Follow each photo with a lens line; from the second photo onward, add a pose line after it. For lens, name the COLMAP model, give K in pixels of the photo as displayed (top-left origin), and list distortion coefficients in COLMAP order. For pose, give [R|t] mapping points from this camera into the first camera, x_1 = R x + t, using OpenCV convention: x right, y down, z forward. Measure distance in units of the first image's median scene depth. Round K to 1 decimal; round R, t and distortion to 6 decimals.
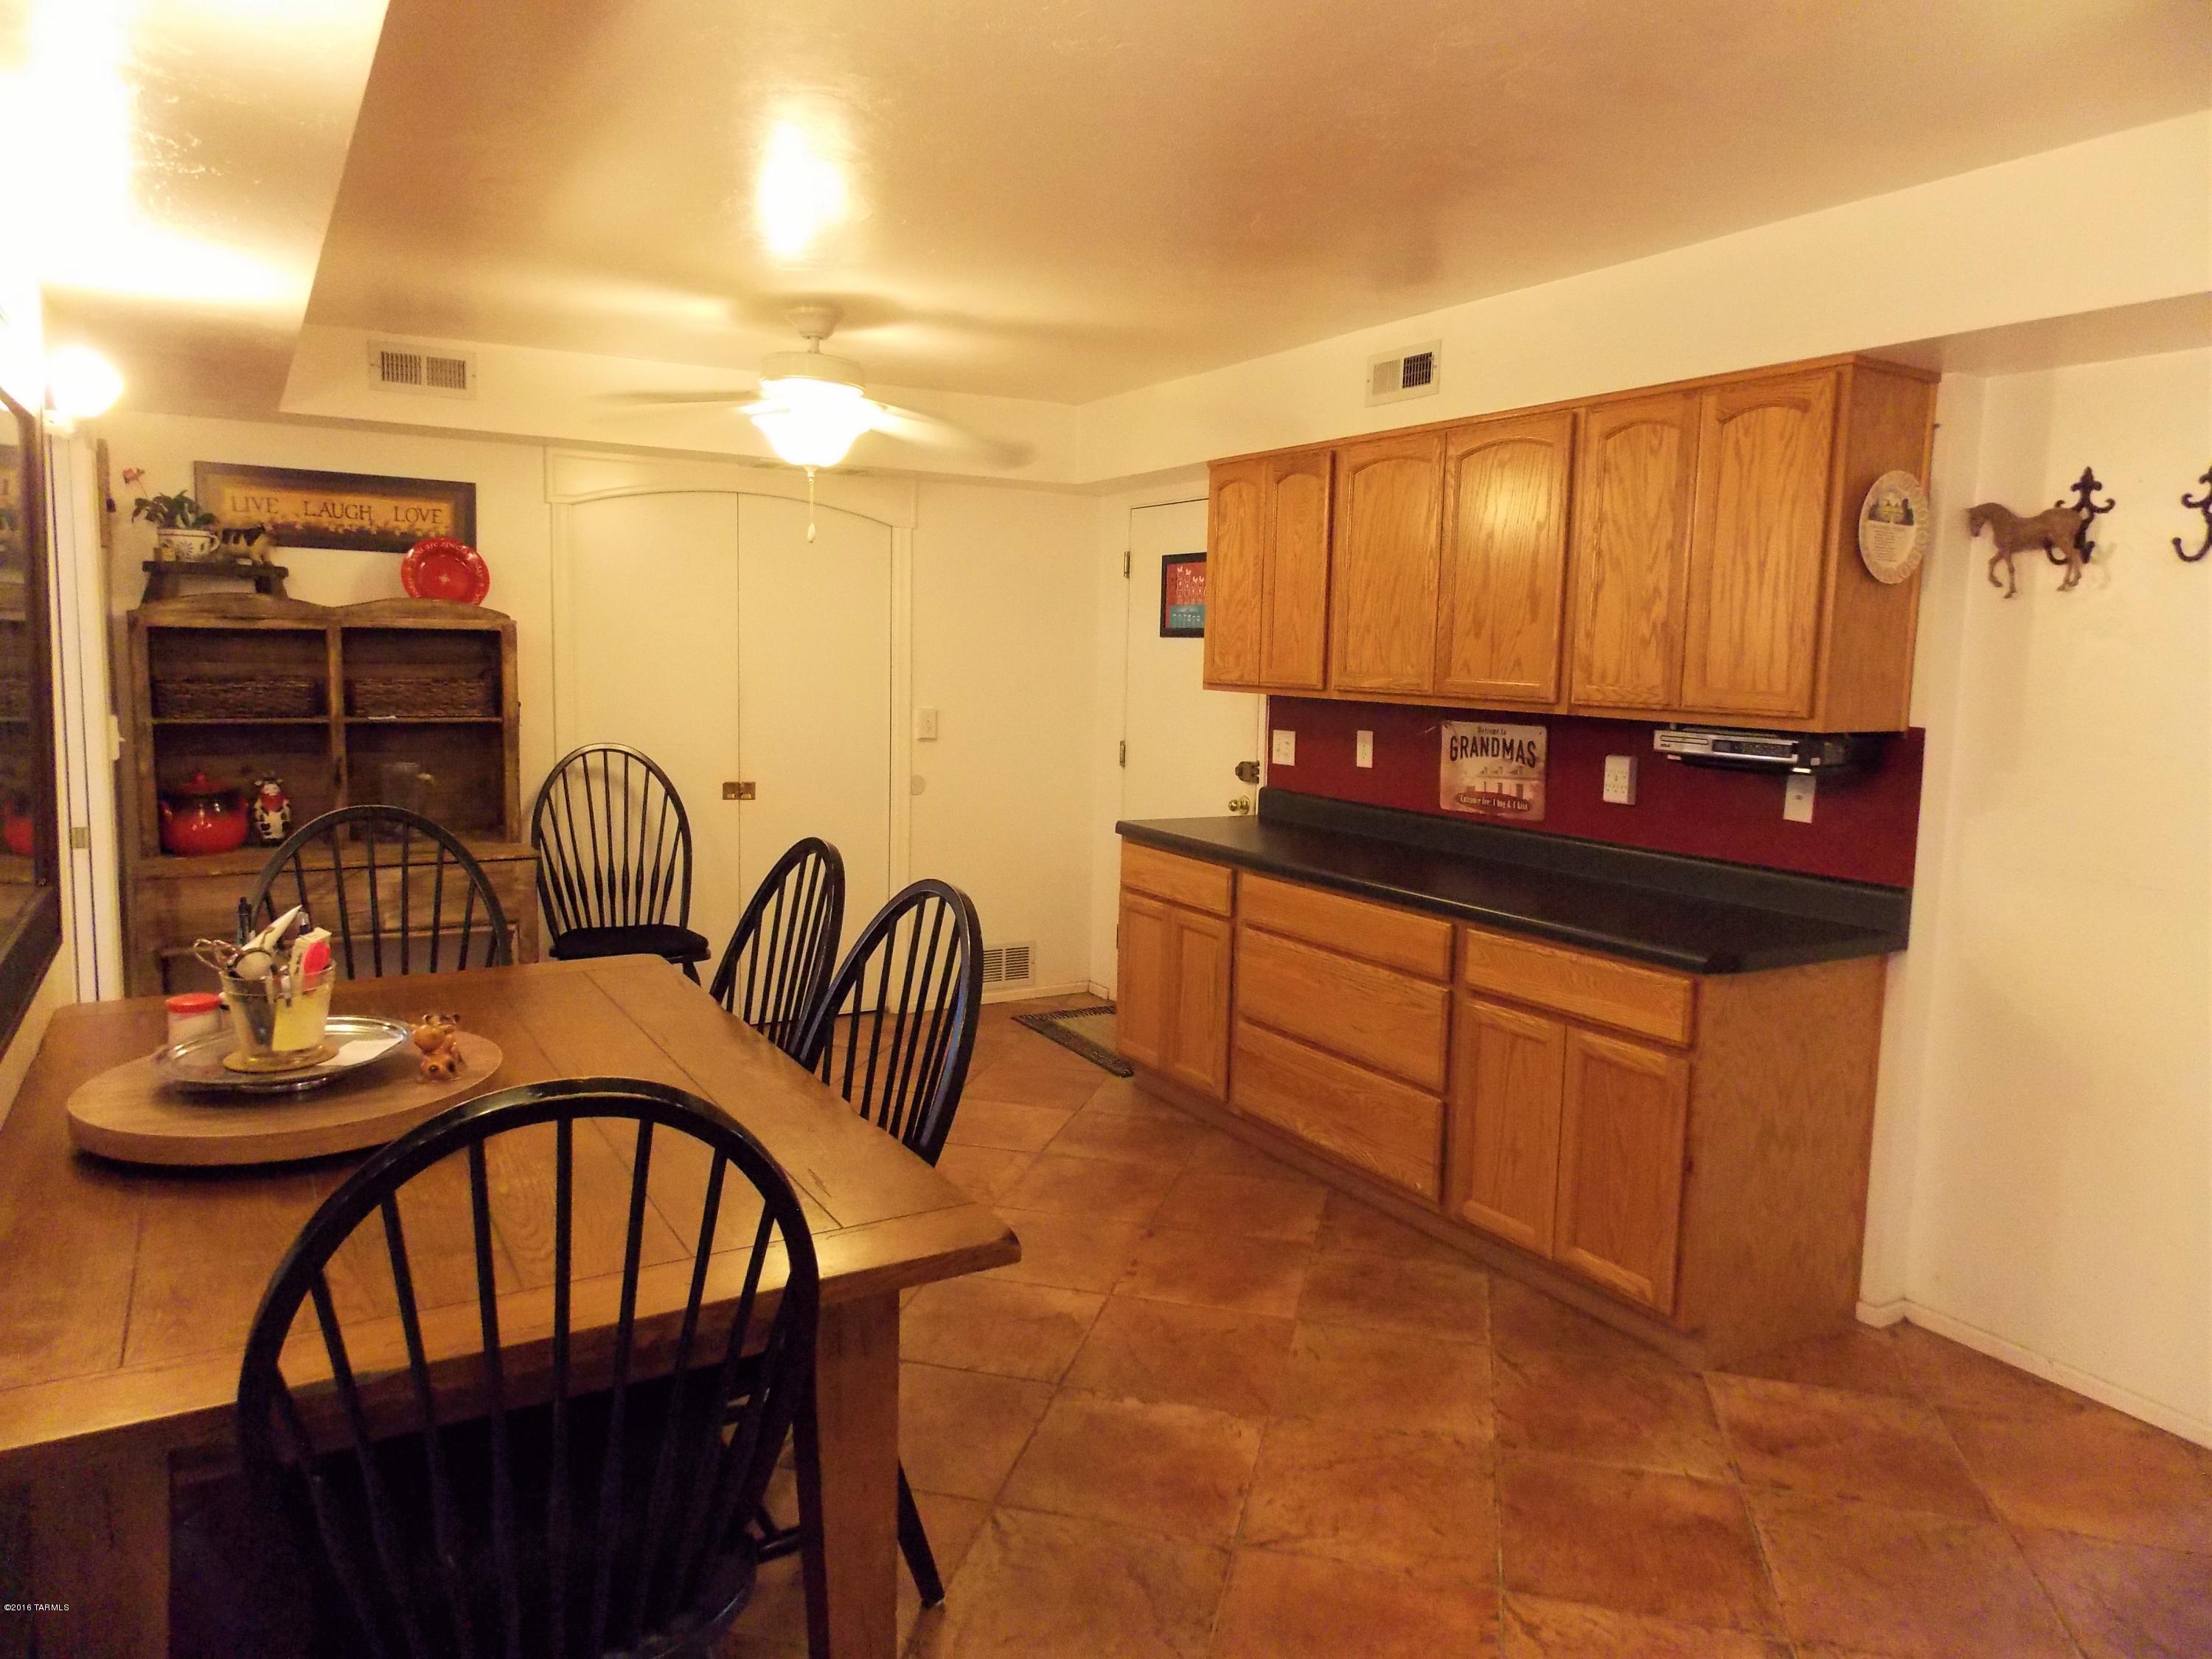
lens RADIAL K [[1452.8, 0, 1115.2], [0, 1452.8, 805.2], [0, 0, 1]] dist [0.005021, 0.000281]
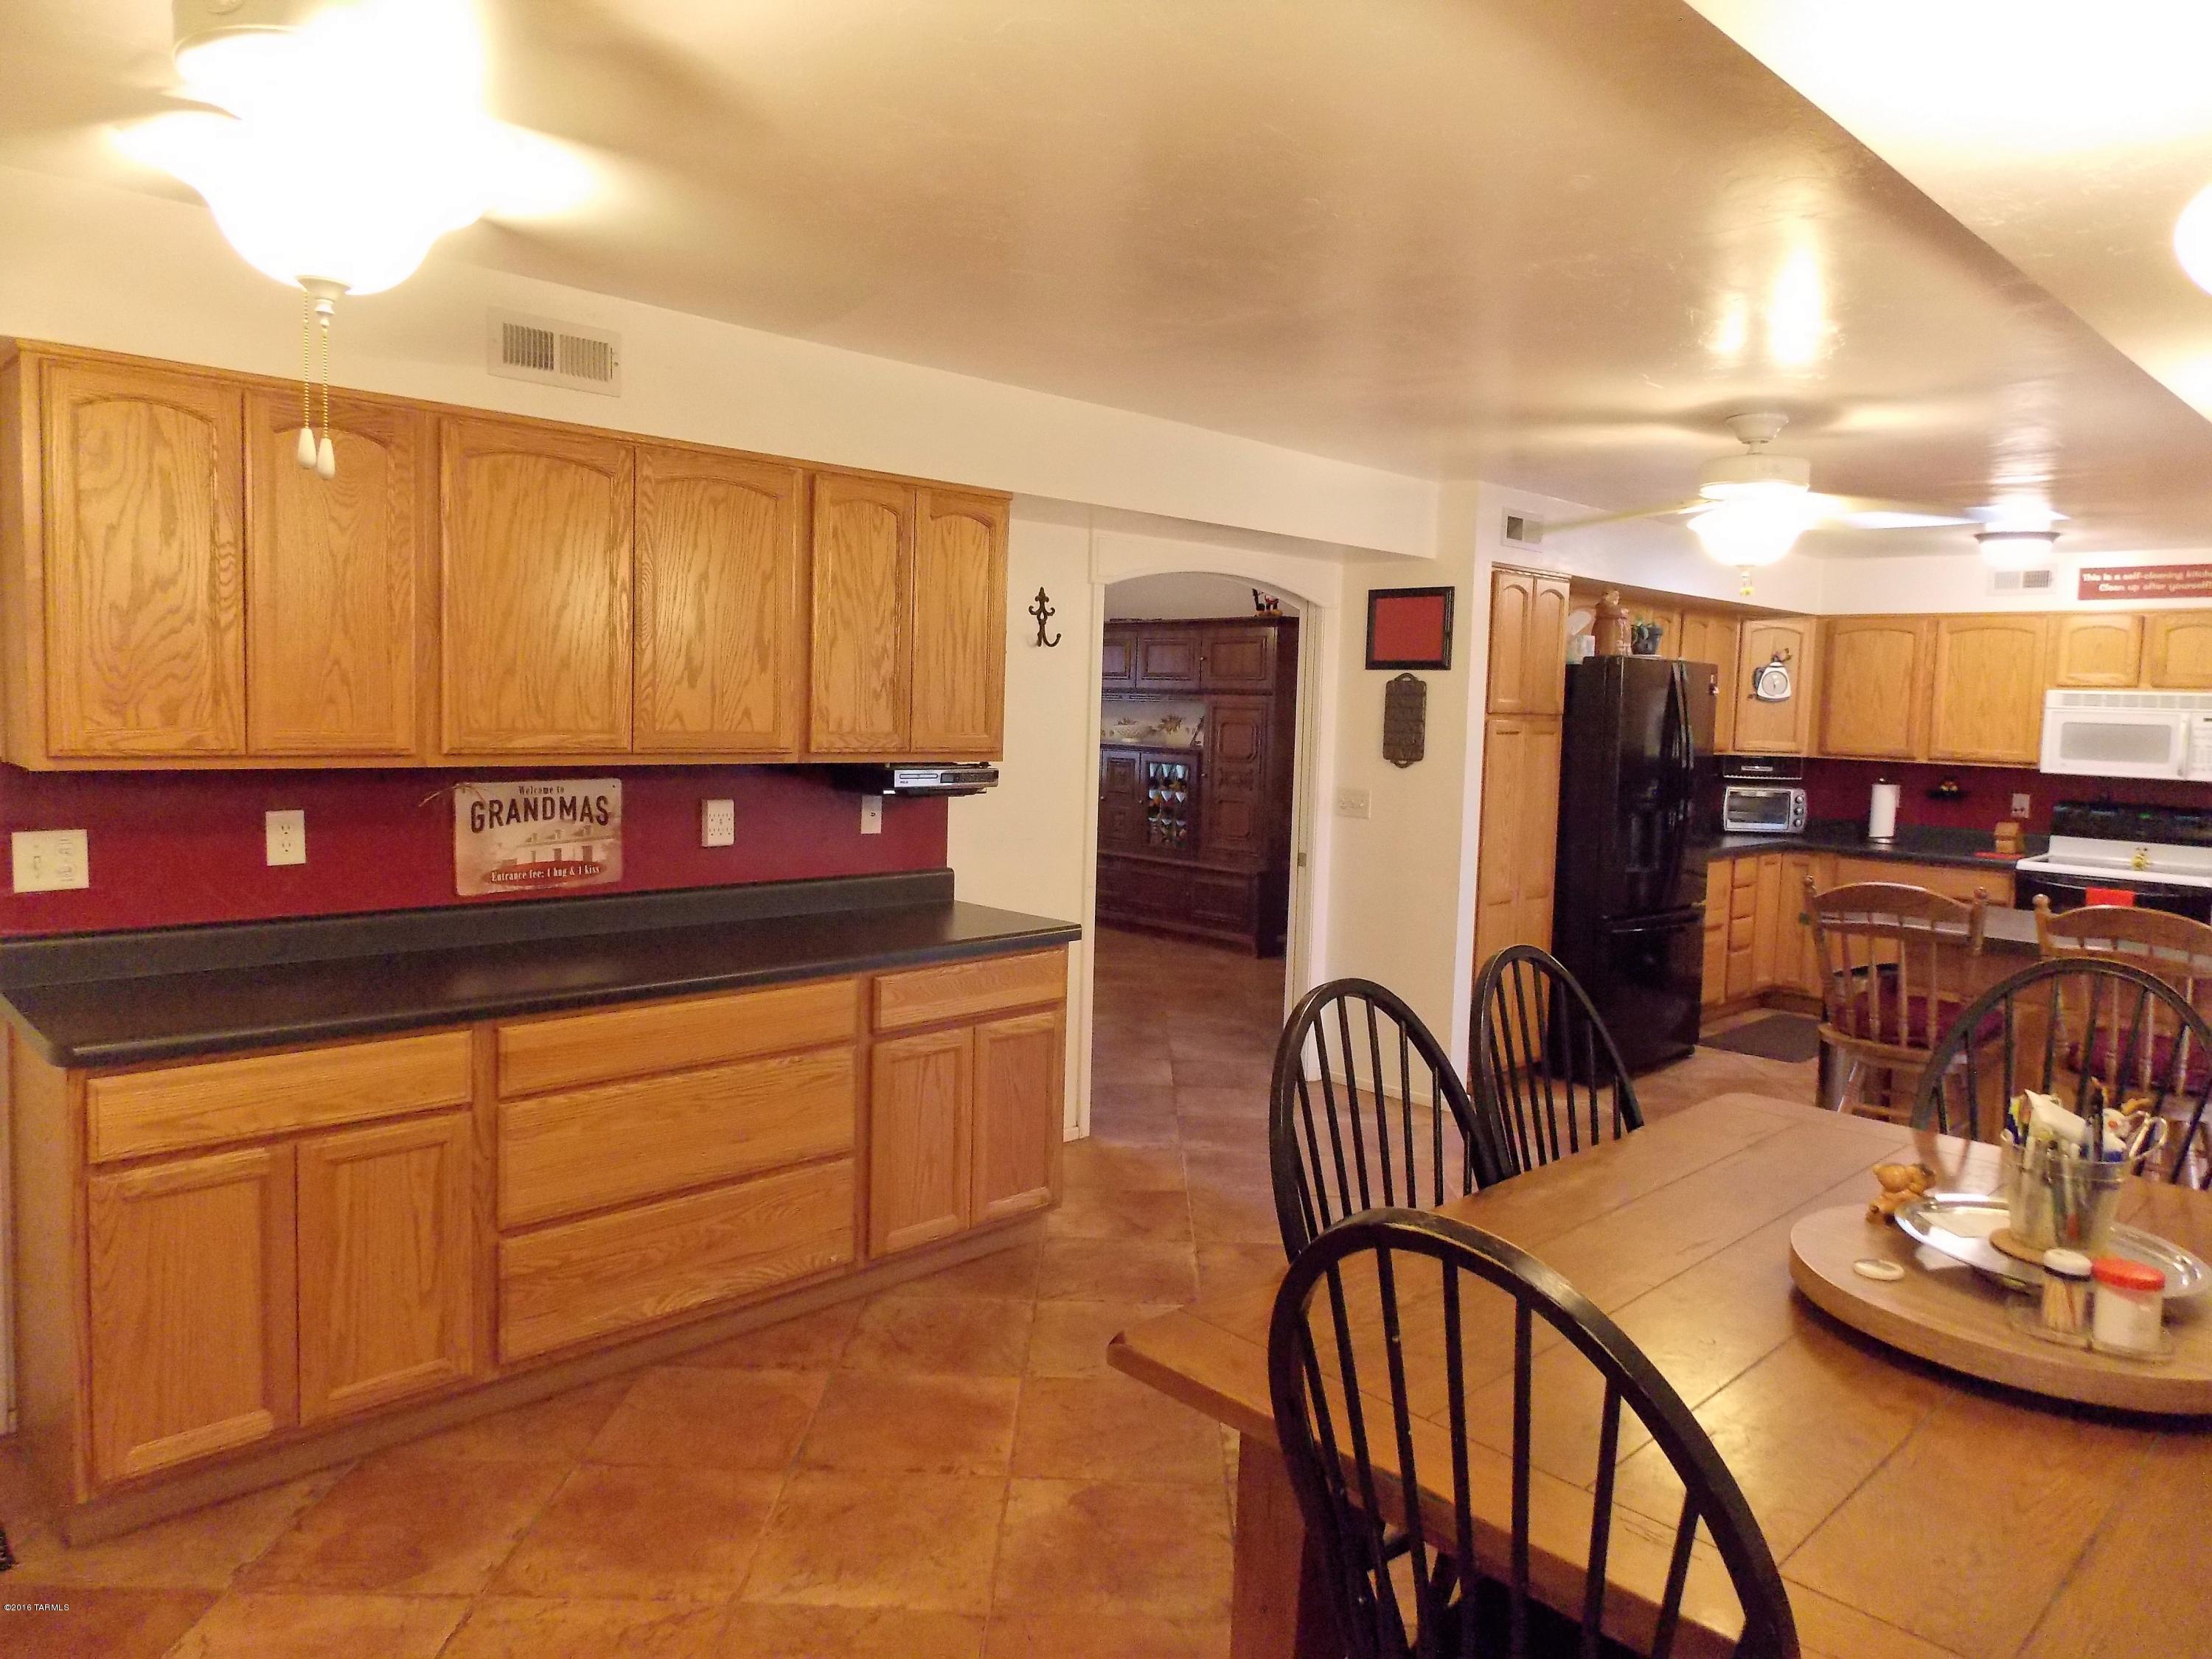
lens RADIAL K [[1452.8, 0, 1115.2], [0, 1452.8, 805.2], [0, 0, 1]] dist [0.005021, 0.000281]
pose [[-0.226130, -0.102675, 0.968671, -0.653540], [0.070275, 0.990119, 0.121353, -0.124629], [-0.971559, 0.095515, -0.216680, 0.882650]]
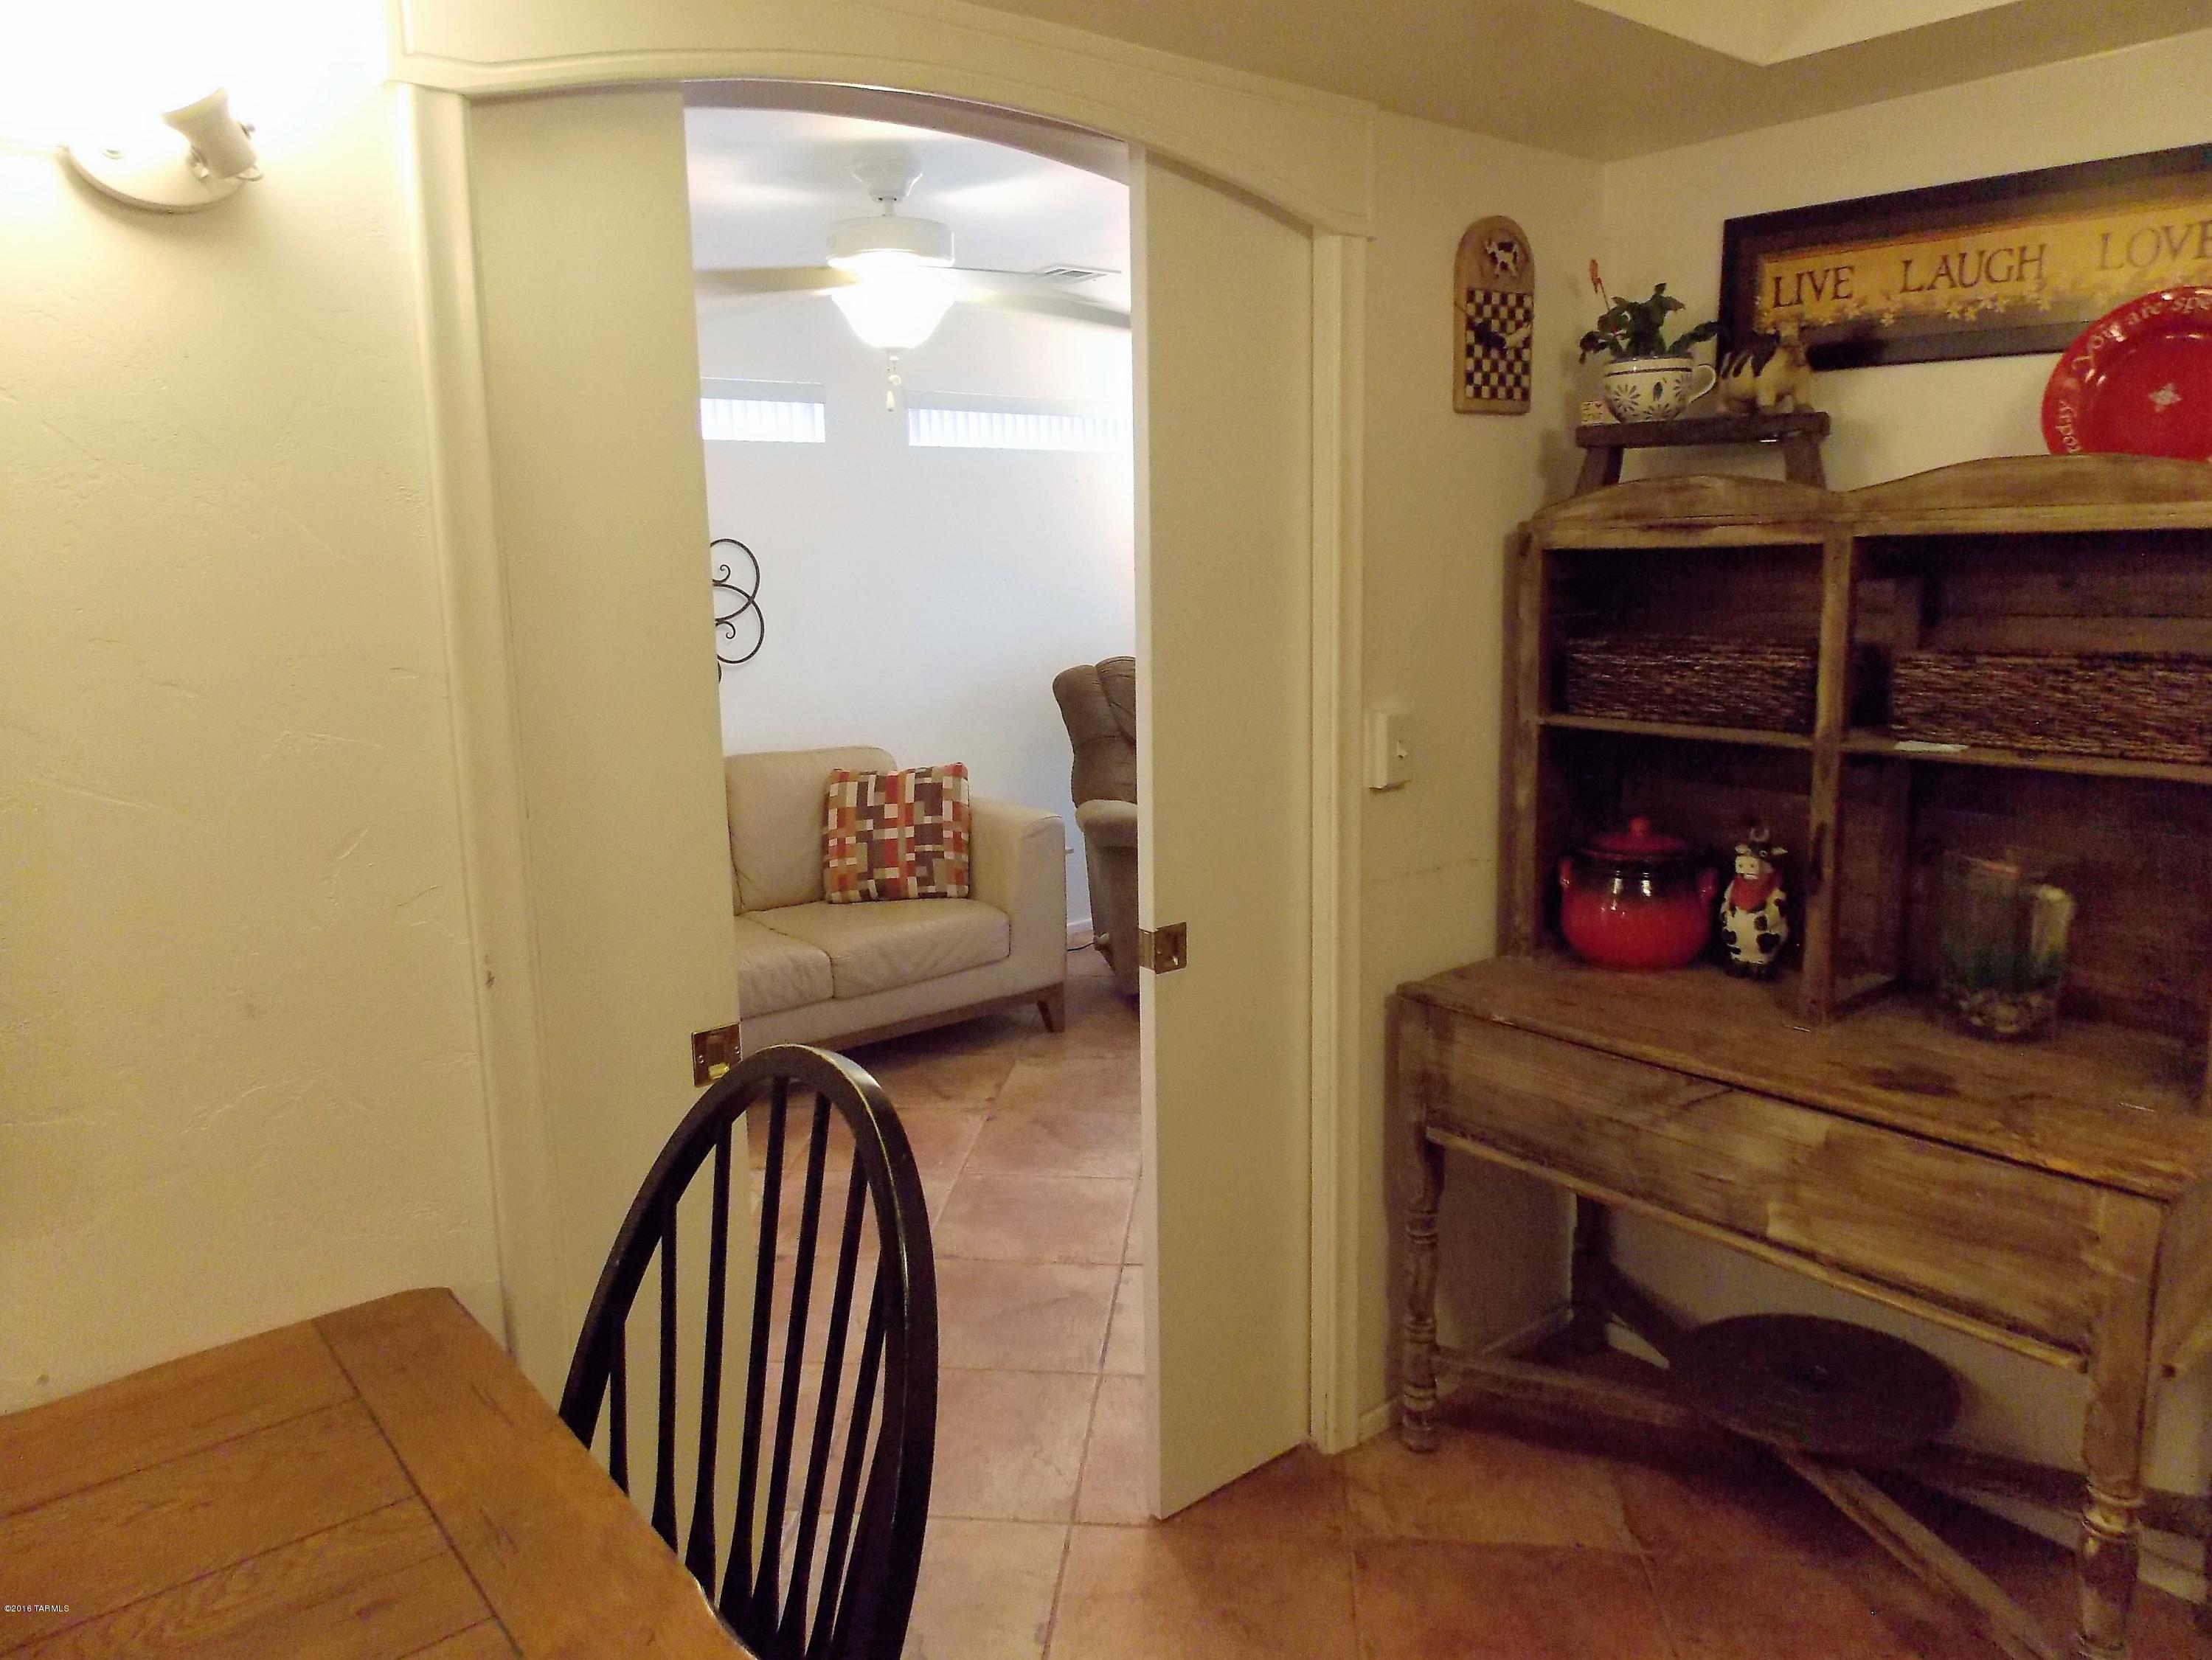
lens RADIAL K [[1505.3, 0, 1130.8], [0, 1505.3, 809.3], [0, 0, 1]] dist [-0.003009, -0.006195]
pose [[0.145215, 0.141984, -0.979159, -0.112317], [-0.085818, 0.987727, 0.130499, -0.087050], [0.985671, 0.065079, 0.155618, 0.768307]]
